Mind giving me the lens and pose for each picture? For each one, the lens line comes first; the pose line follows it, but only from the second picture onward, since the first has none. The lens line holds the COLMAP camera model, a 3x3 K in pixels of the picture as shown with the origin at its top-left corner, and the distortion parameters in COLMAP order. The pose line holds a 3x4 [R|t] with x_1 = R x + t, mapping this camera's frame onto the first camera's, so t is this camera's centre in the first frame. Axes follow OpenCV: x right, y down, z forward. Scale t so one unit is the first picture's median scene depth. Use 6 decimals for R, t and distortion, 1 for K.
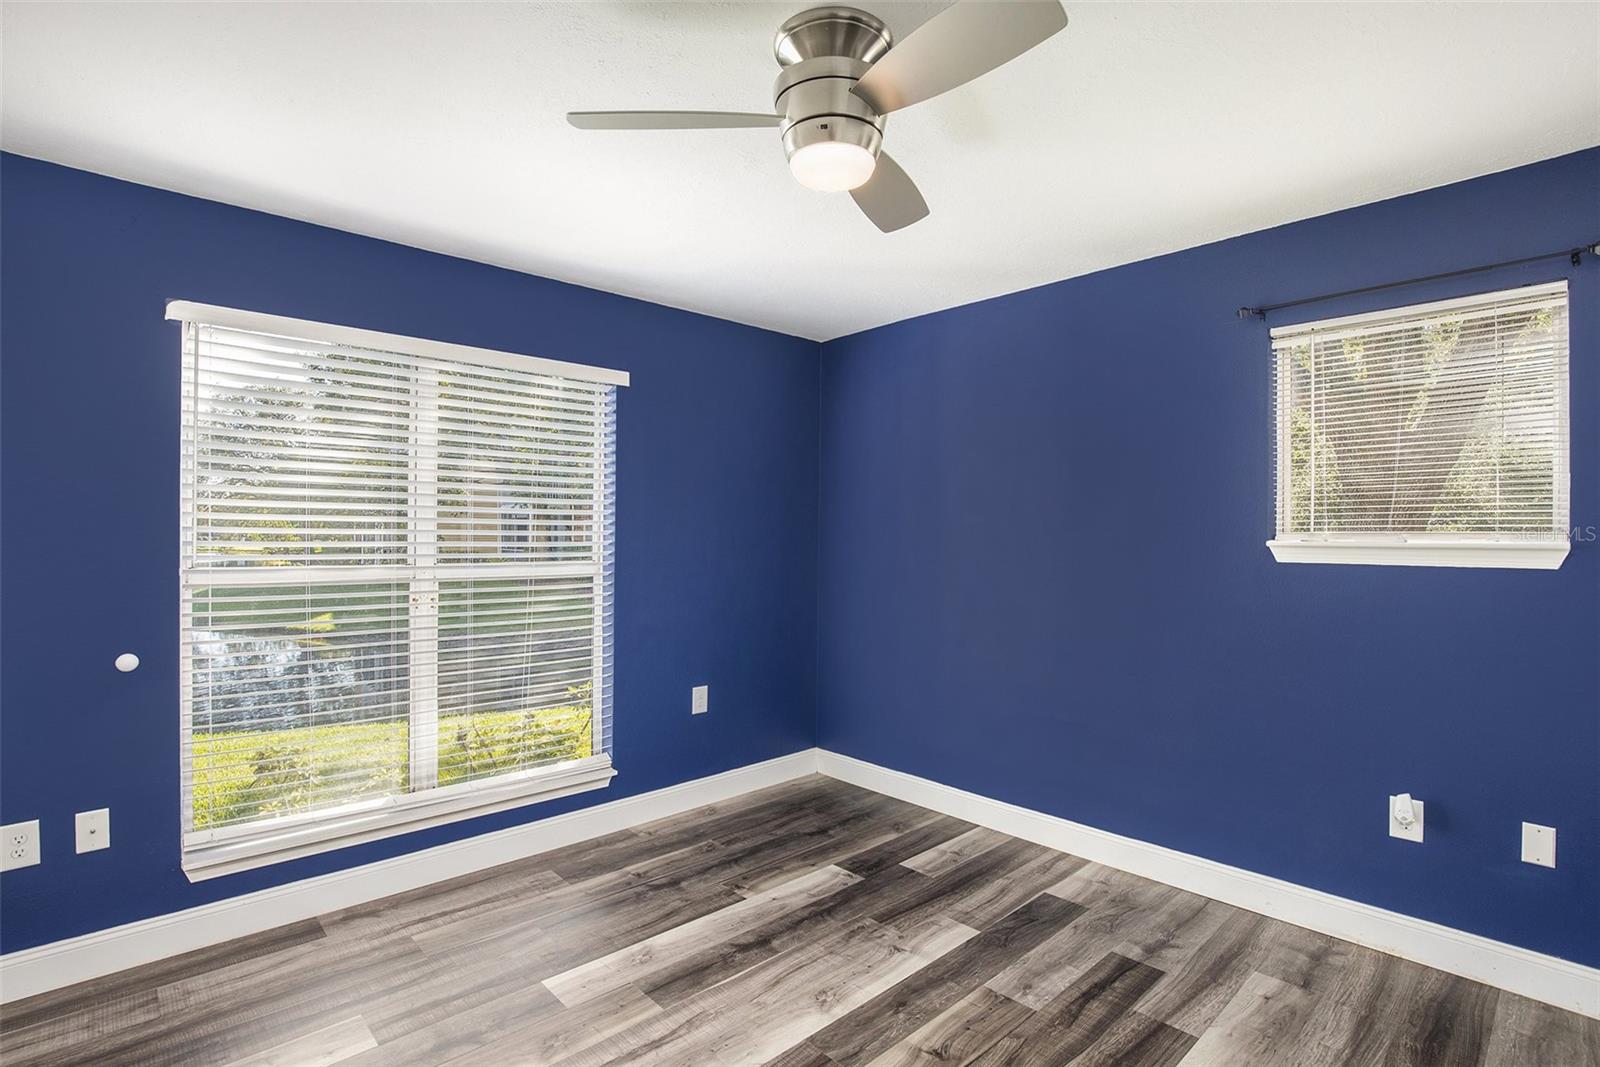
lens RADIAL K [[748.9, 0, 788.5], [0, 748.9, 530.0], [0, 0, 1]] dist [-0.039438, 0.005859]
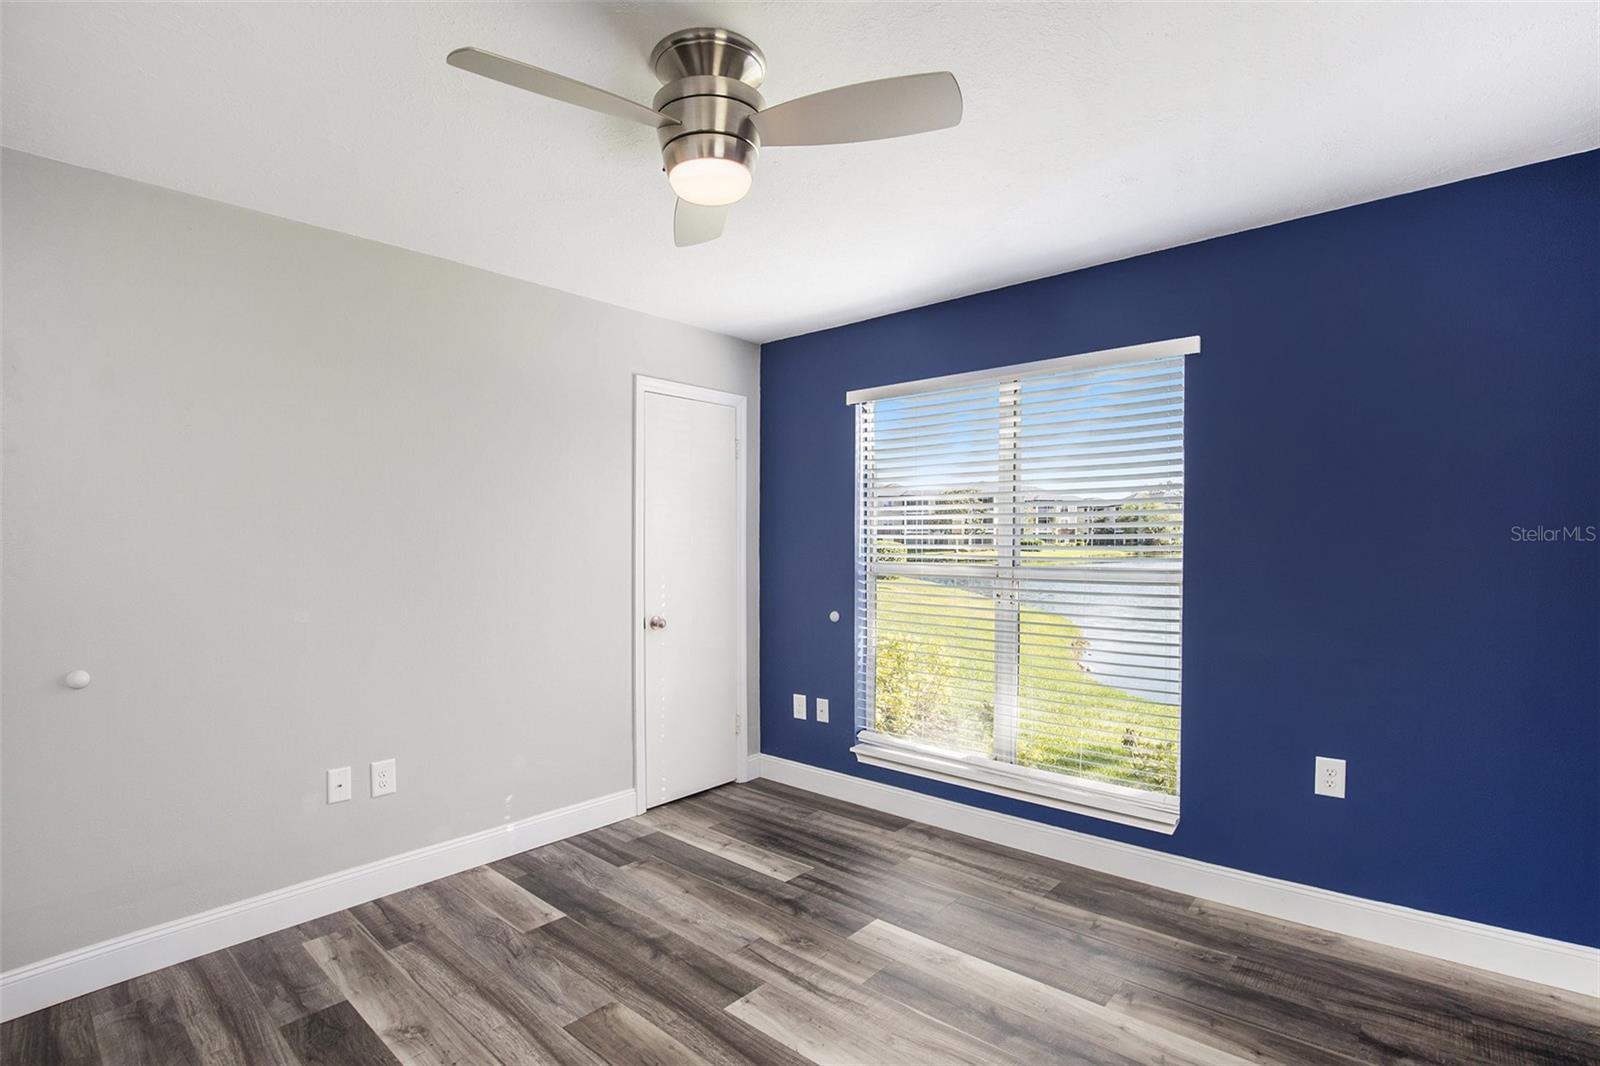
lens RADIAL K [[748.9, 0, 806.2], [0, 748.9, 548.3], [0, 0, 1]] dist [-0.039438, 0.005859]
pose [[0.136490, 0.012485, -0.990563, 0.700830], [0.011275, 0.999836, 0.014156, 0.000869], [0.990577, -0.013101, 0.136327, 0.626076]]
